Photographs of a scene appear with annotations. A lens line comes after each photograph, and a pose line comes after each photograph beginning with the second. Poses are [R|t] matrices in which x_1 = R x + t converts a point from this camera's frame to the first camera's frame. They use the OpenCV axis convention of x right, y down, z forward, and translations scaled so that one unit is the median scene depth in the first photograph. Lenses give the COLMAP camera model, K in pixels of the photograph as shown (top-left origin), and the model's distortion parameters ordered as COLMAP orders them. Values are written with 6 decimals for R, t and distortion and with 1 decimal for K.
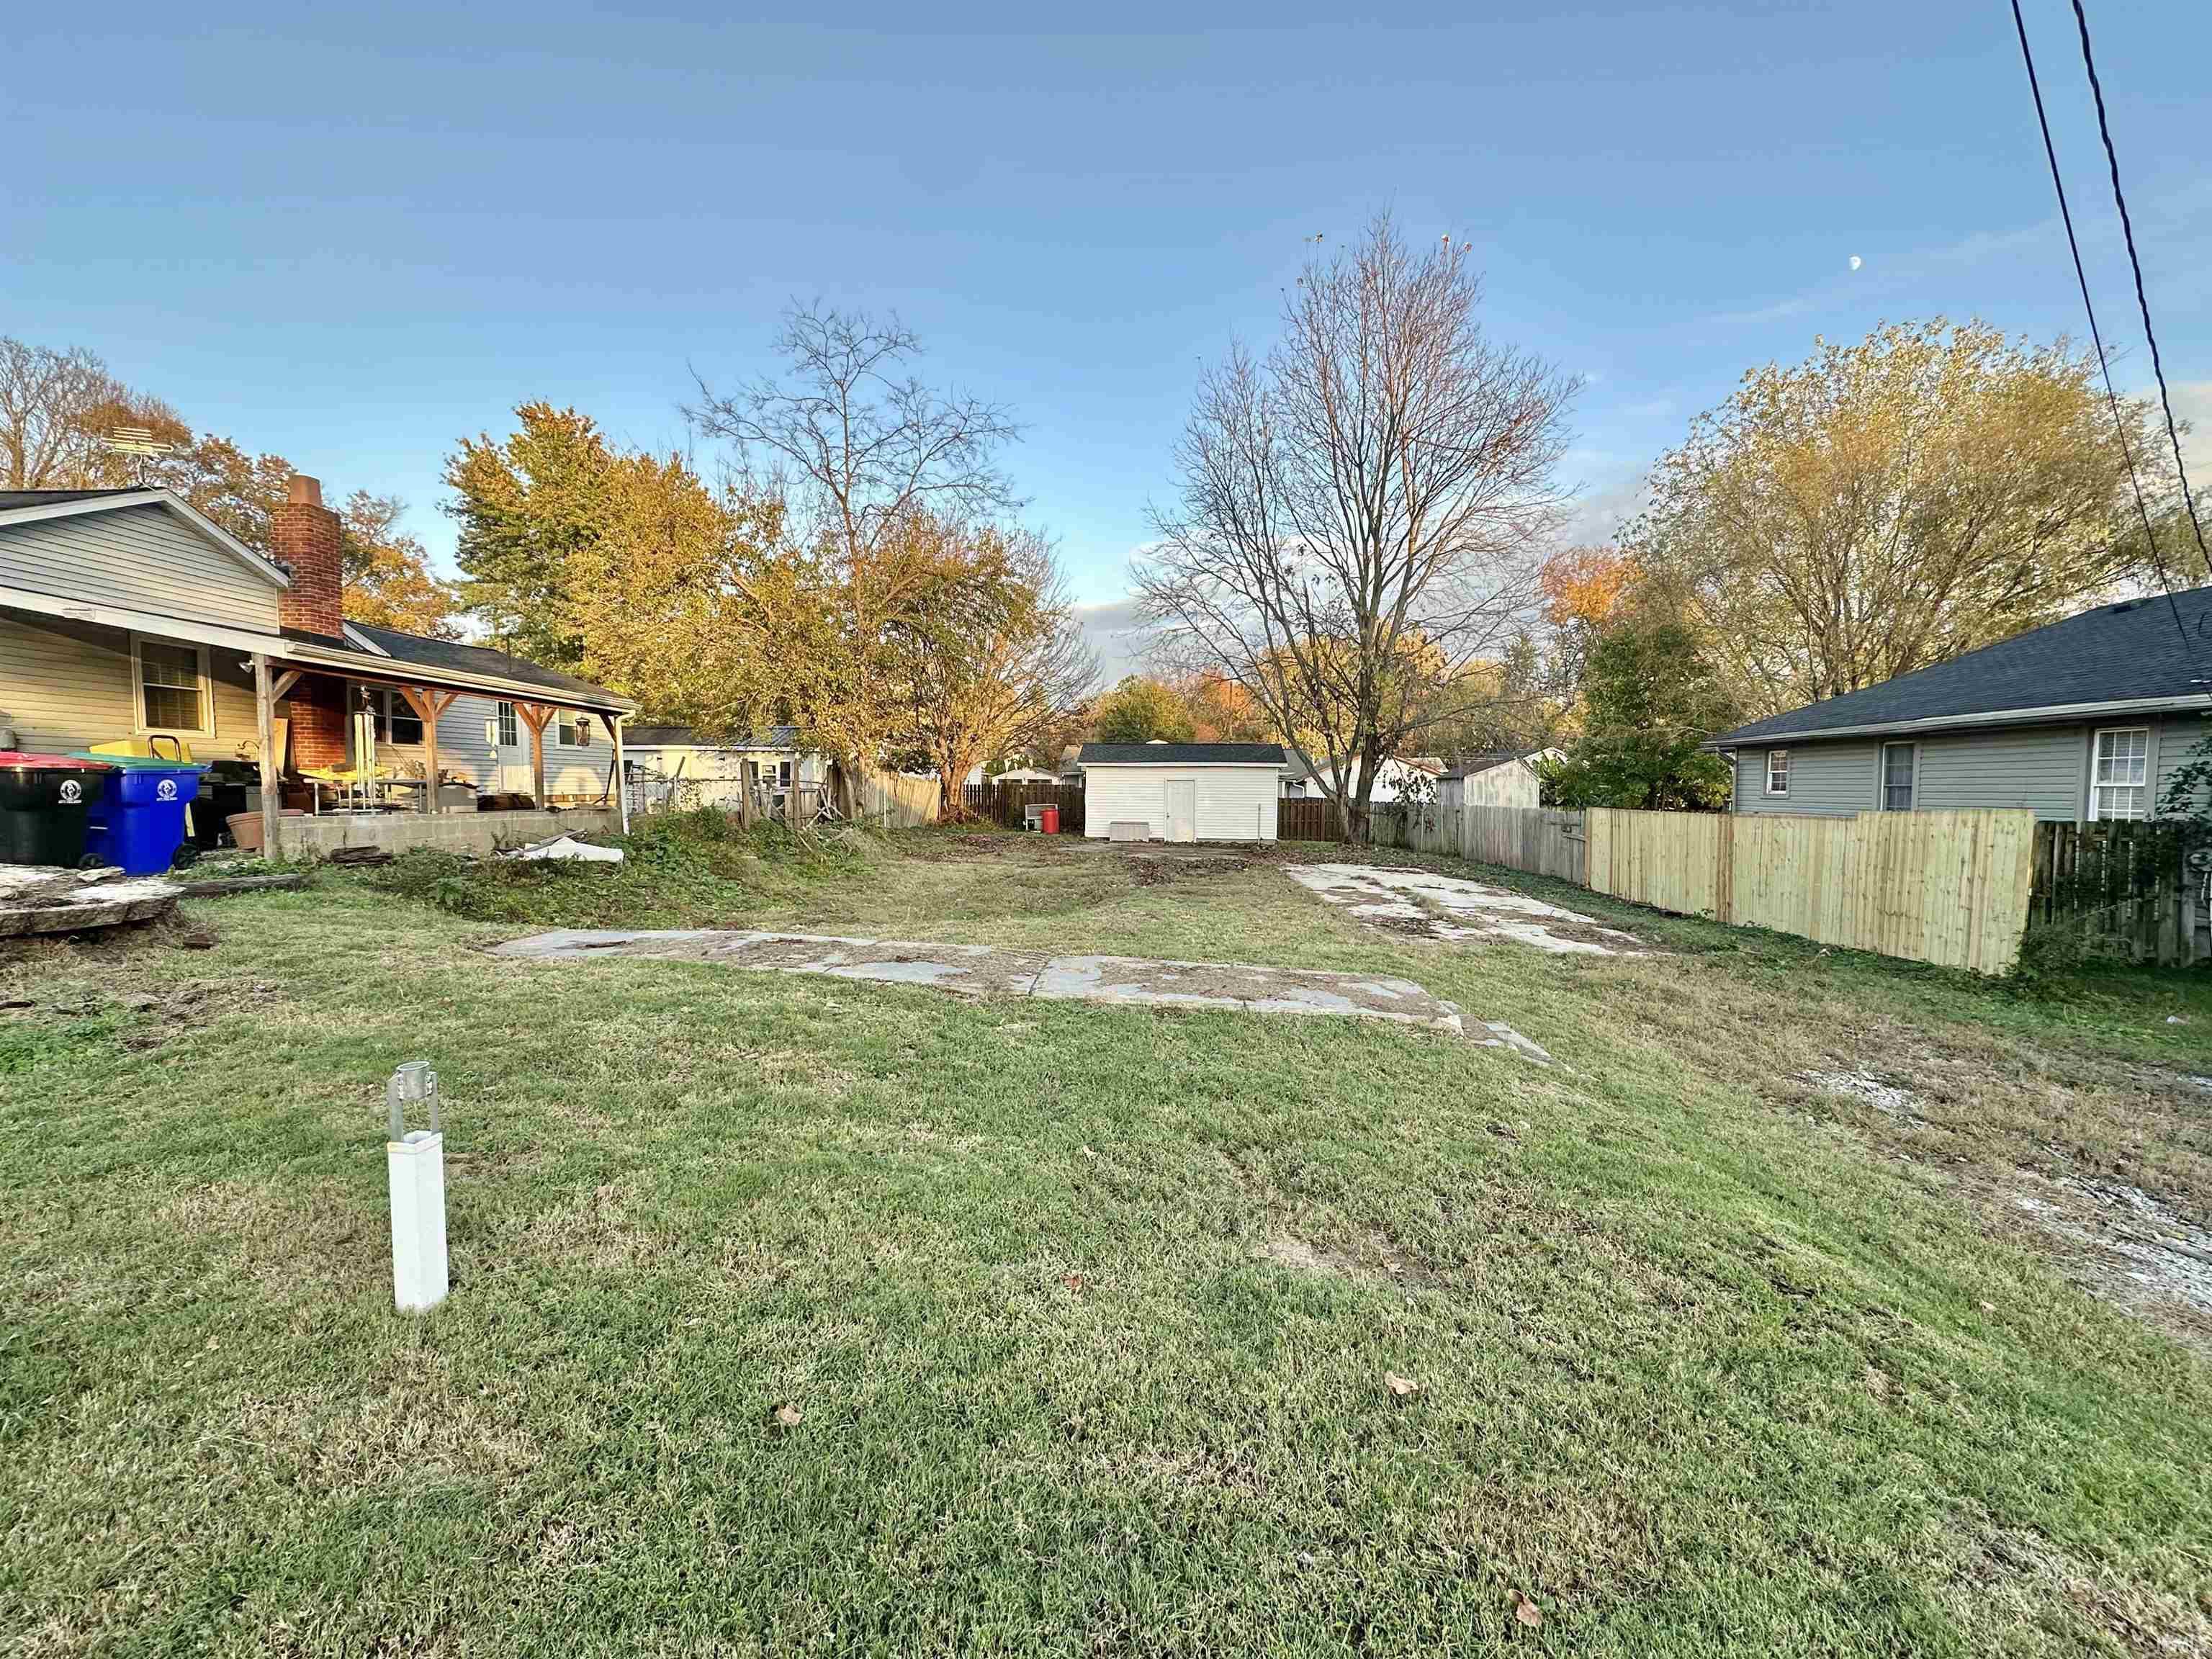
lens RADIAL K [[883.5, 0, 1106.0], [0, 883.5, 829.5], [0, 0, 1]] dist [-0.004123, 0.000264]
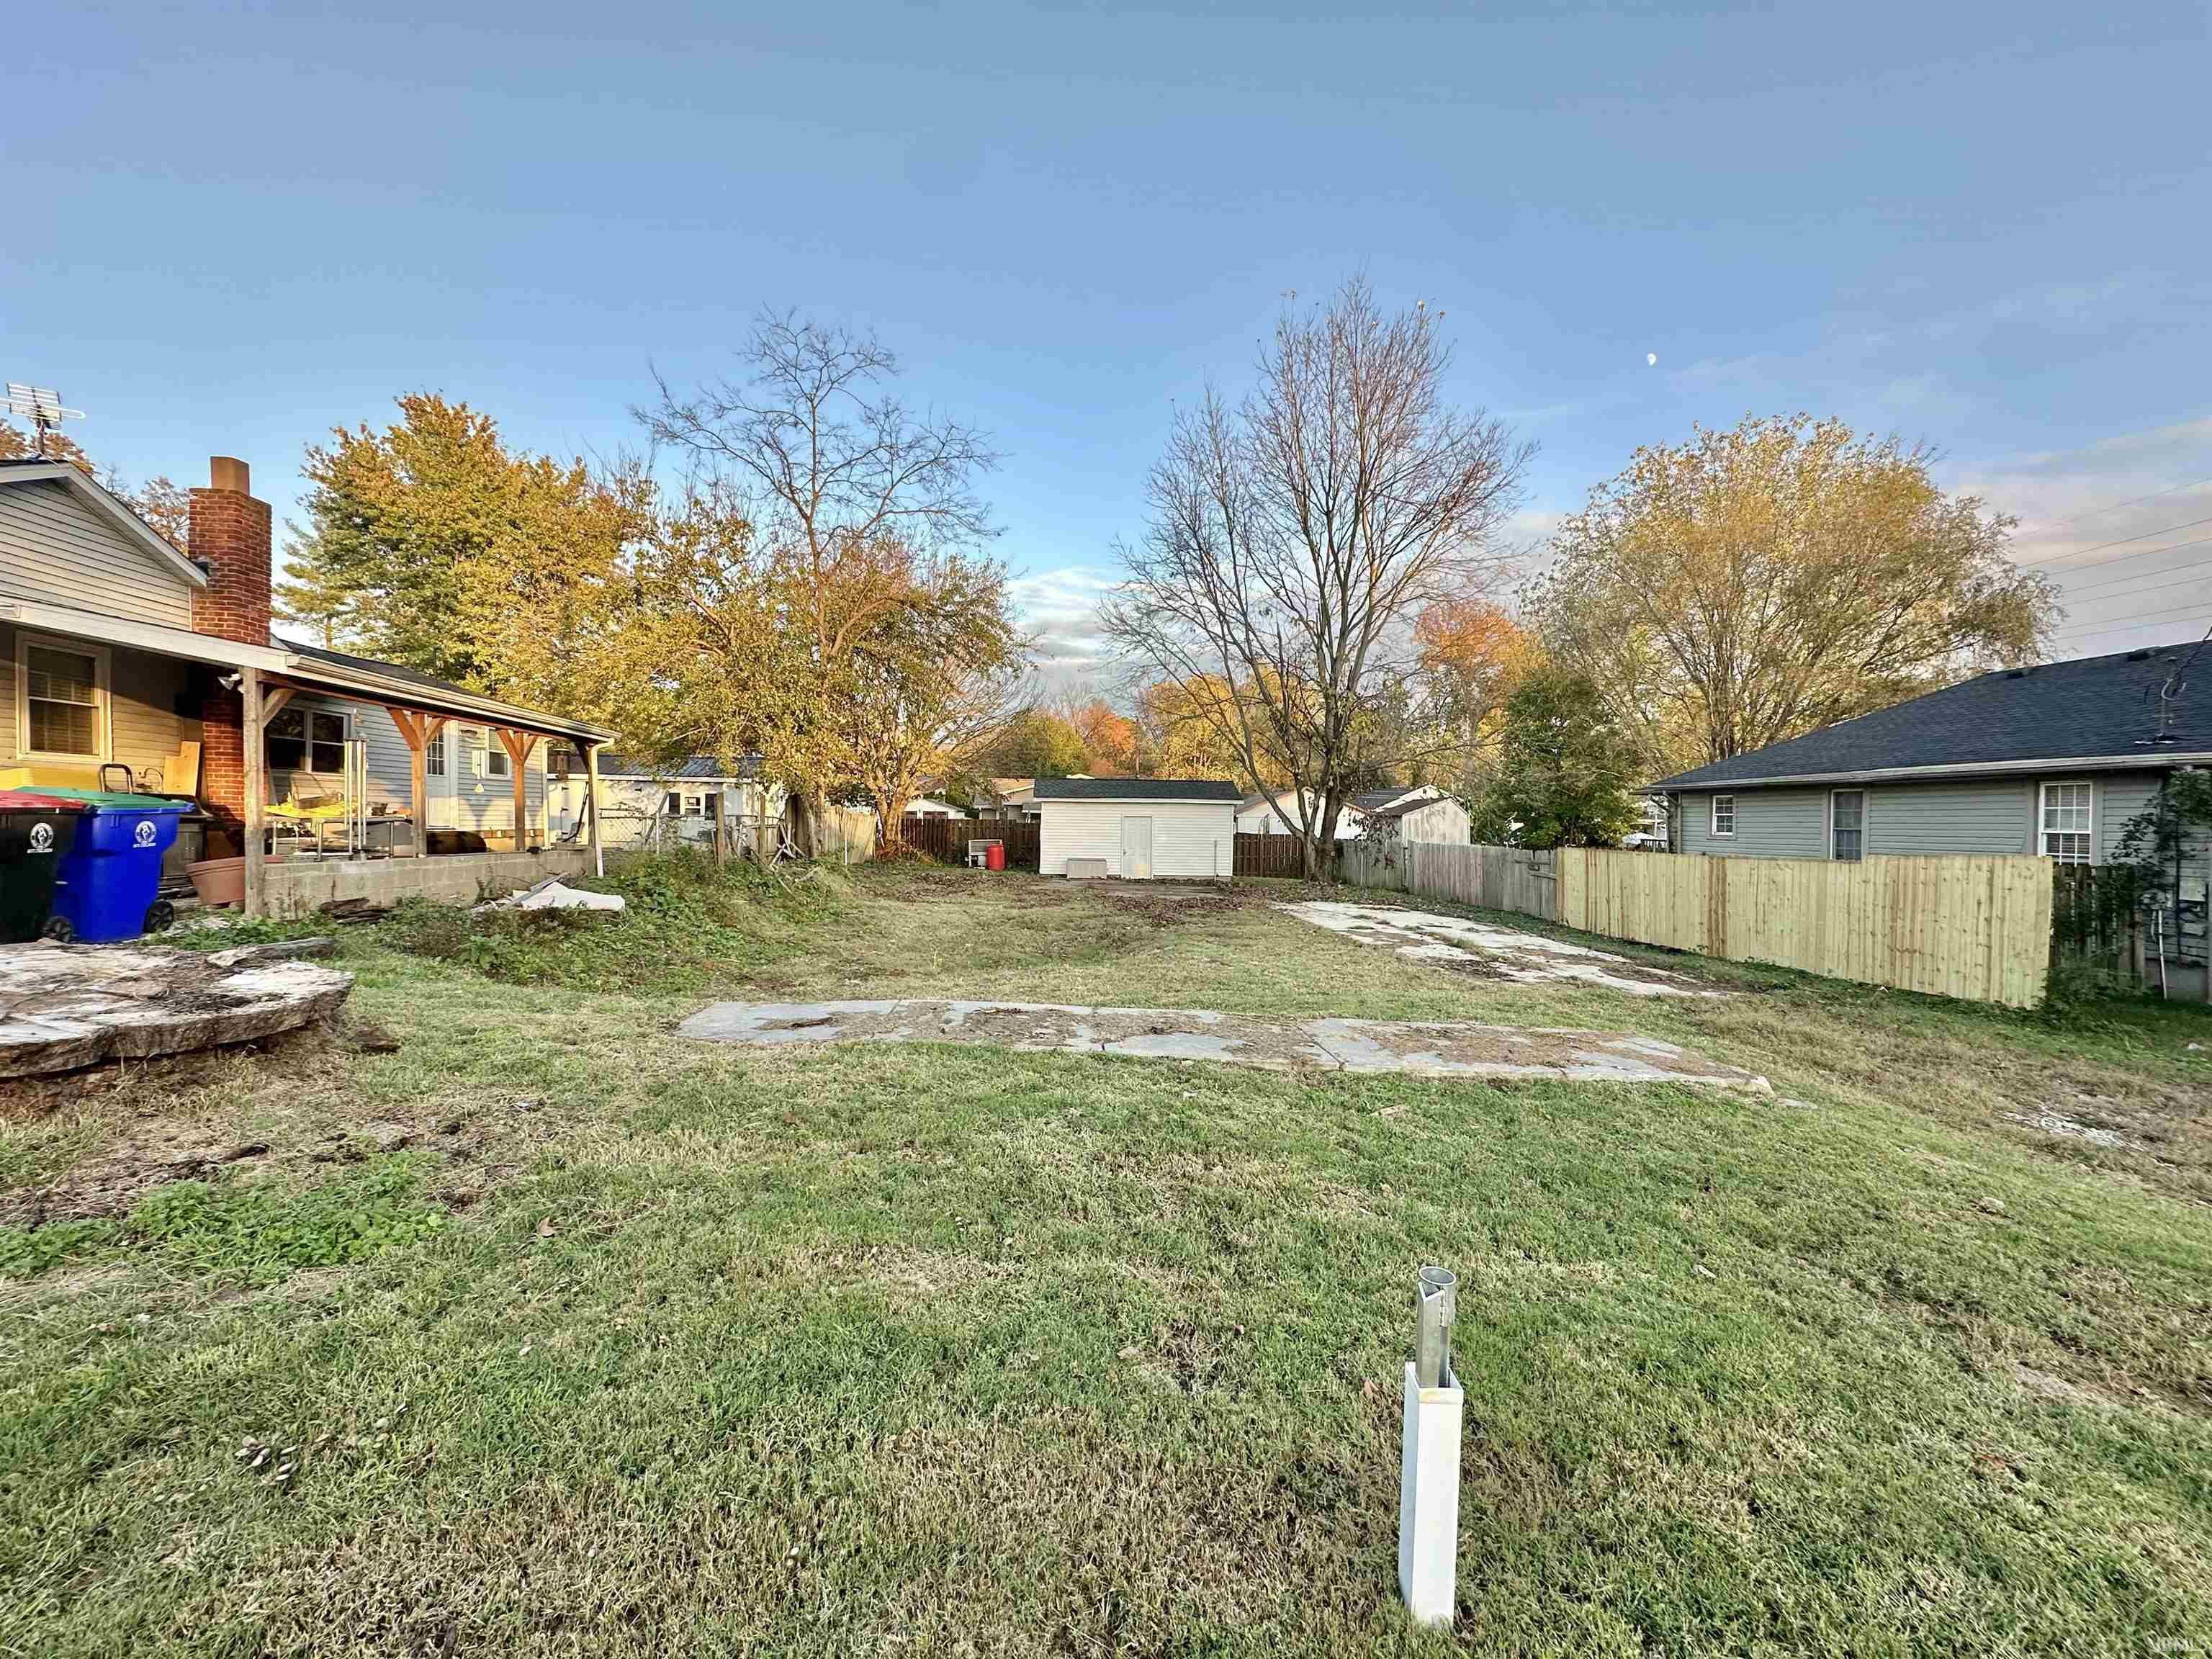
lens RADIAL K [[883.5, 0, 1106.0], [0, 883.5, 829.5], [0, 0, 1]] dist [-0.004123, 0.000264]
pose [[0.989820, 0.004649, 0.142248, -0.119836], [0.000468, 0.999355, -0.035918, -0.007435], [-0.142323, 0.035619, 0.989179, 0.031970]]
